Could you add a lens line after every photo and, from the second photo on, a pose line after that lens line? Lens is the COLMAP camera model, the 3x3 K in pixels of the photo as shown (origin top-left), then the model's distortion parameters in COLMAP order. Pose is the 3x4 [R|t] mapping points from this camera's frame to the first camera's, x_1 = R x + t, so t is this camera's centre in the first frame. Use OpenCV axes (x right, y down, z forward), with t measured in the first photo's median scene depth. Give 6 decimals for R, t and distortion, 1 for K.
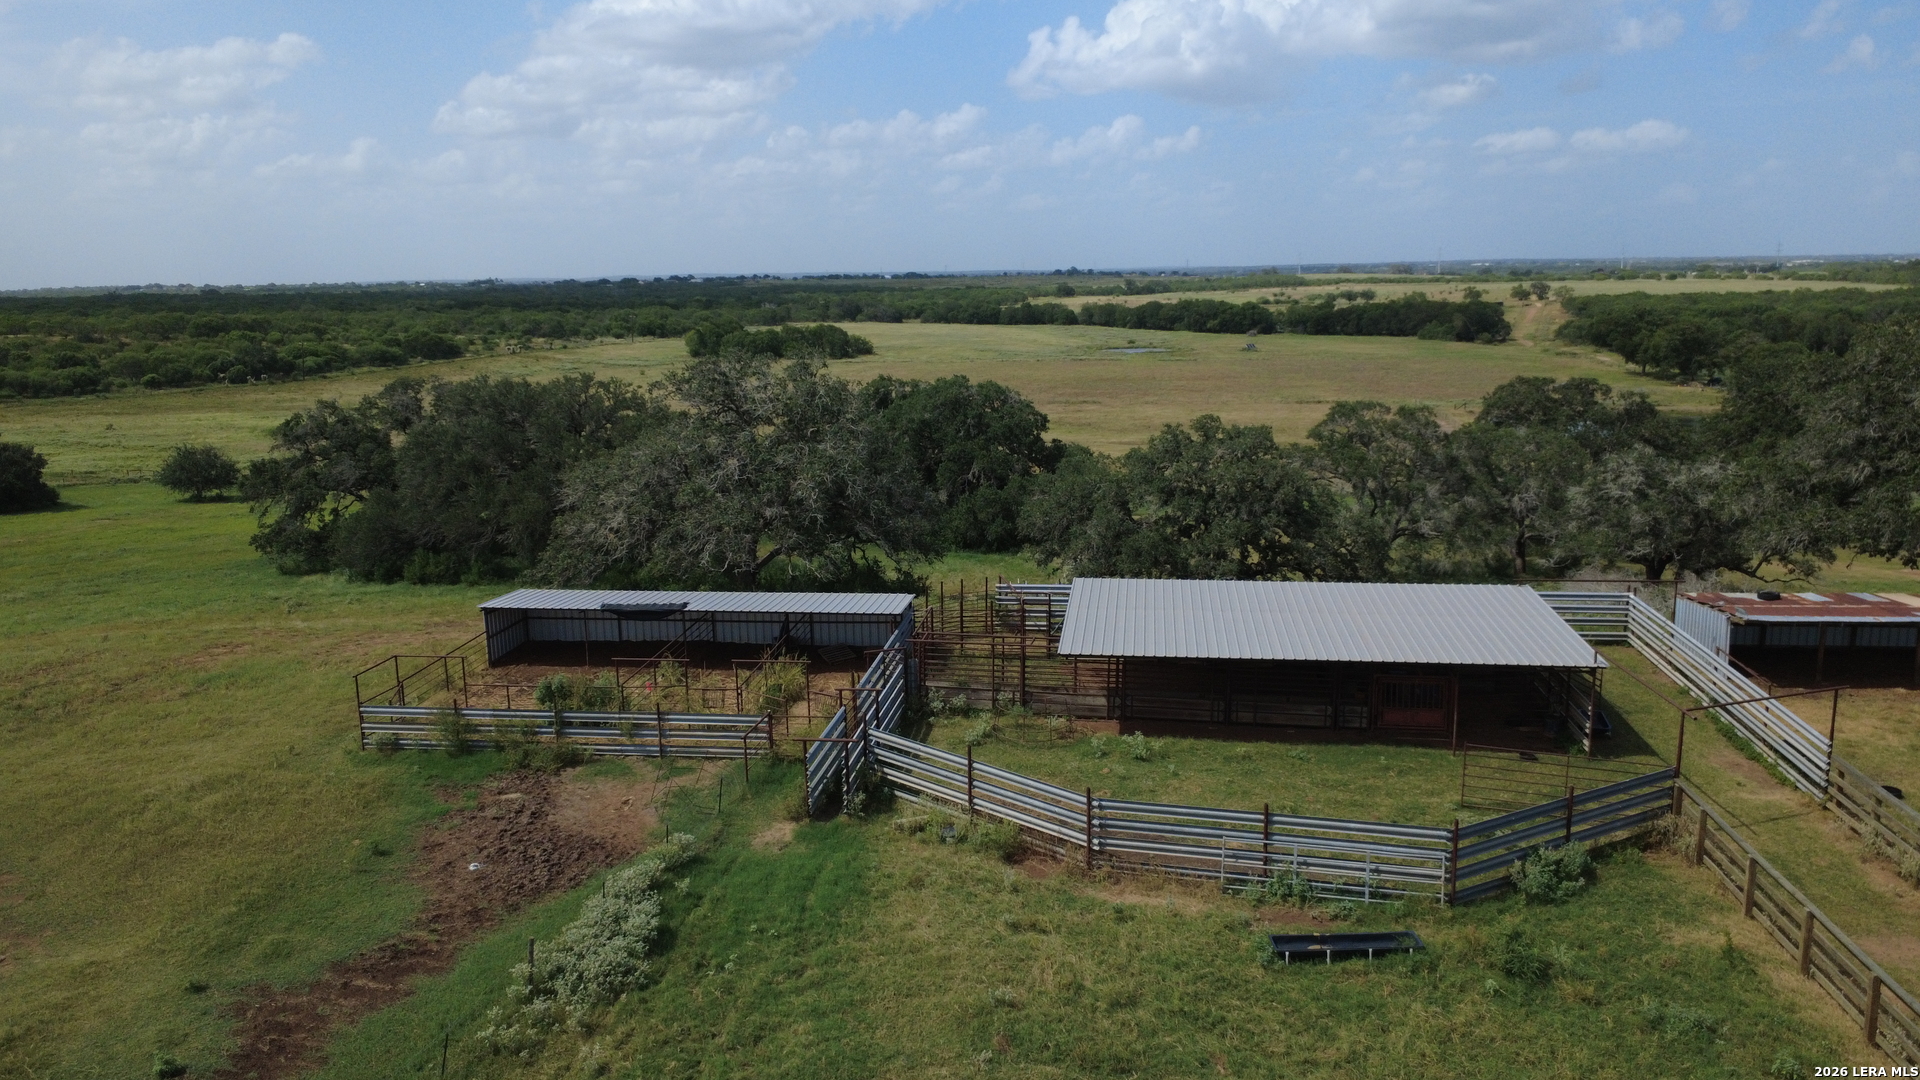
lens RADIAL K [[1357.7, 0, 960.0], [0, 1357.7, 540.0], [0, 0, 1]] dist [-0.005230, 0.005890]
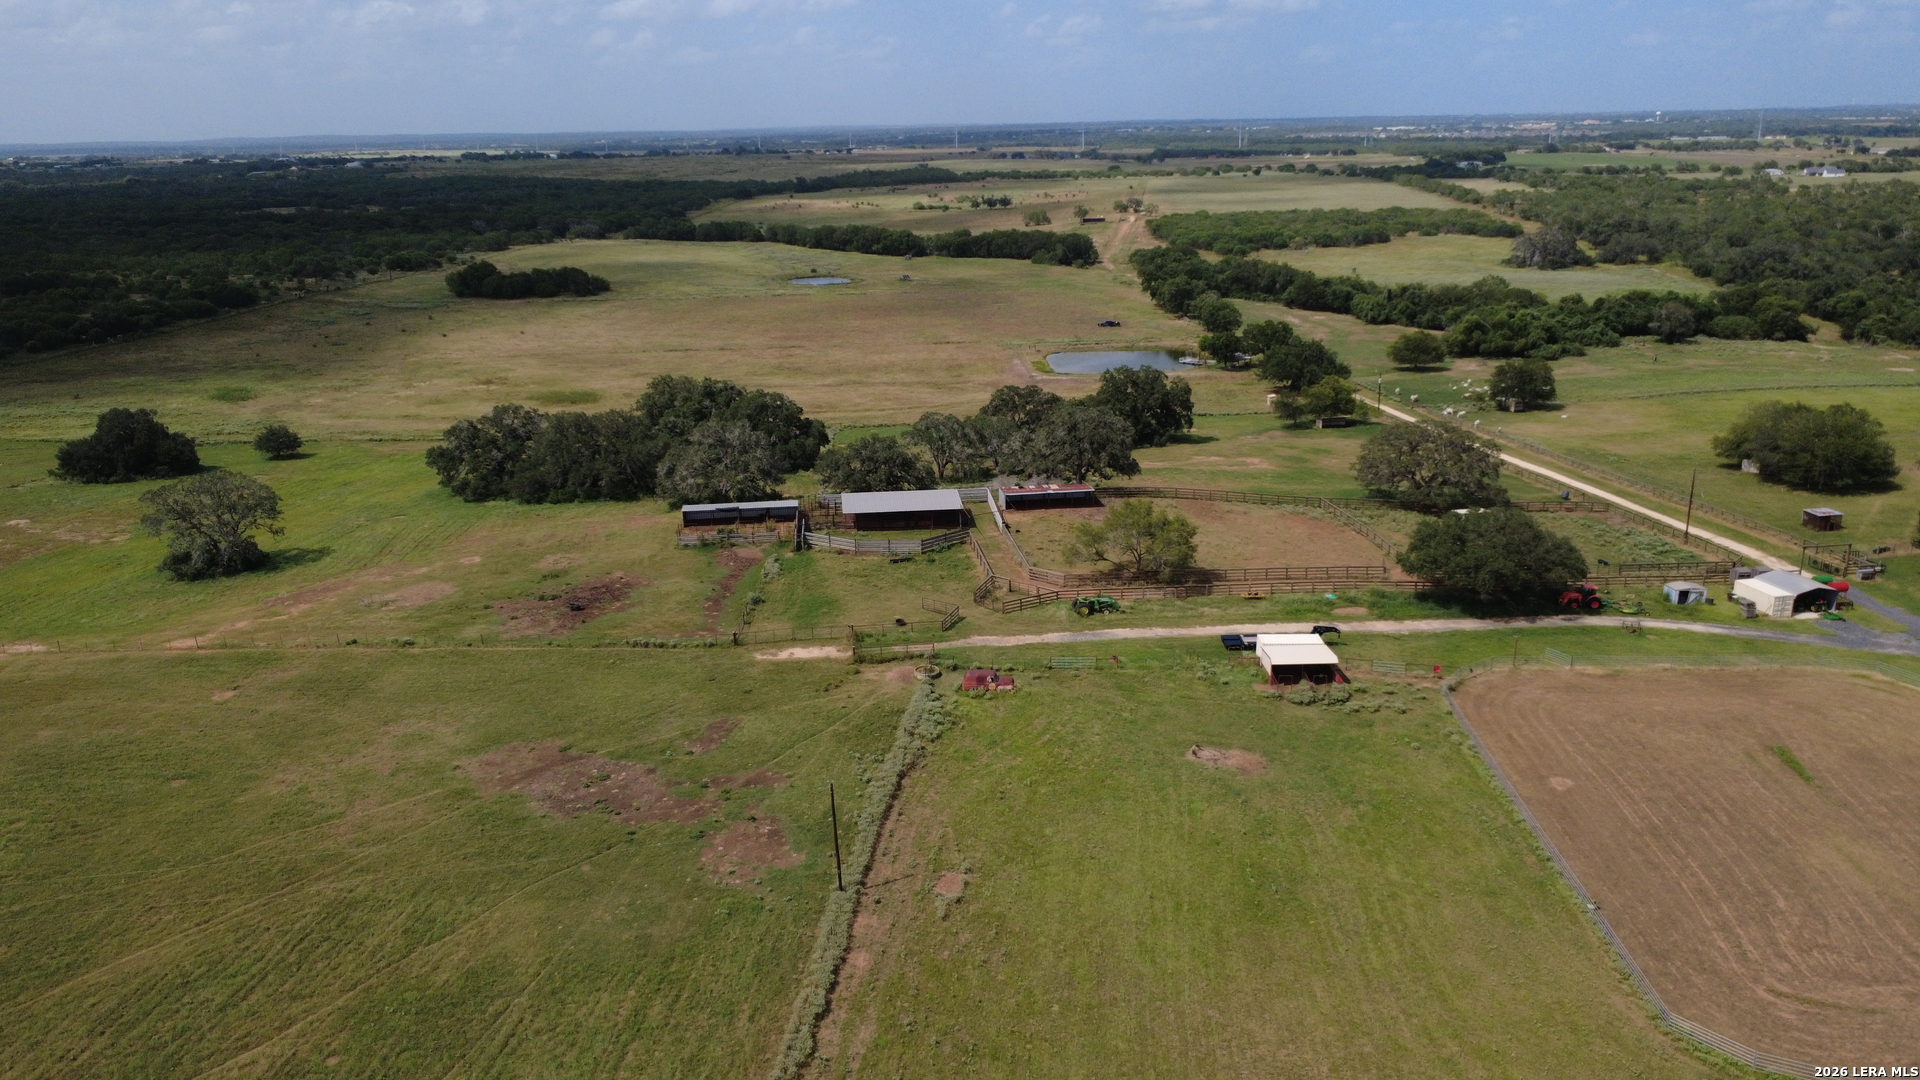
lens RADIAL K [[1357.7, 0, 960.0], [0, 1357.7, 540.0], [0, 0, 1]] dist [-0.005230, 0.005890]
pose [[0.971187, -0.067938, 0.228428, -0.347411], [0.044956, 0.993523, 0.104356, -0.165468], [-0.234038, -0.091080, 0.967952, -2.038238]]
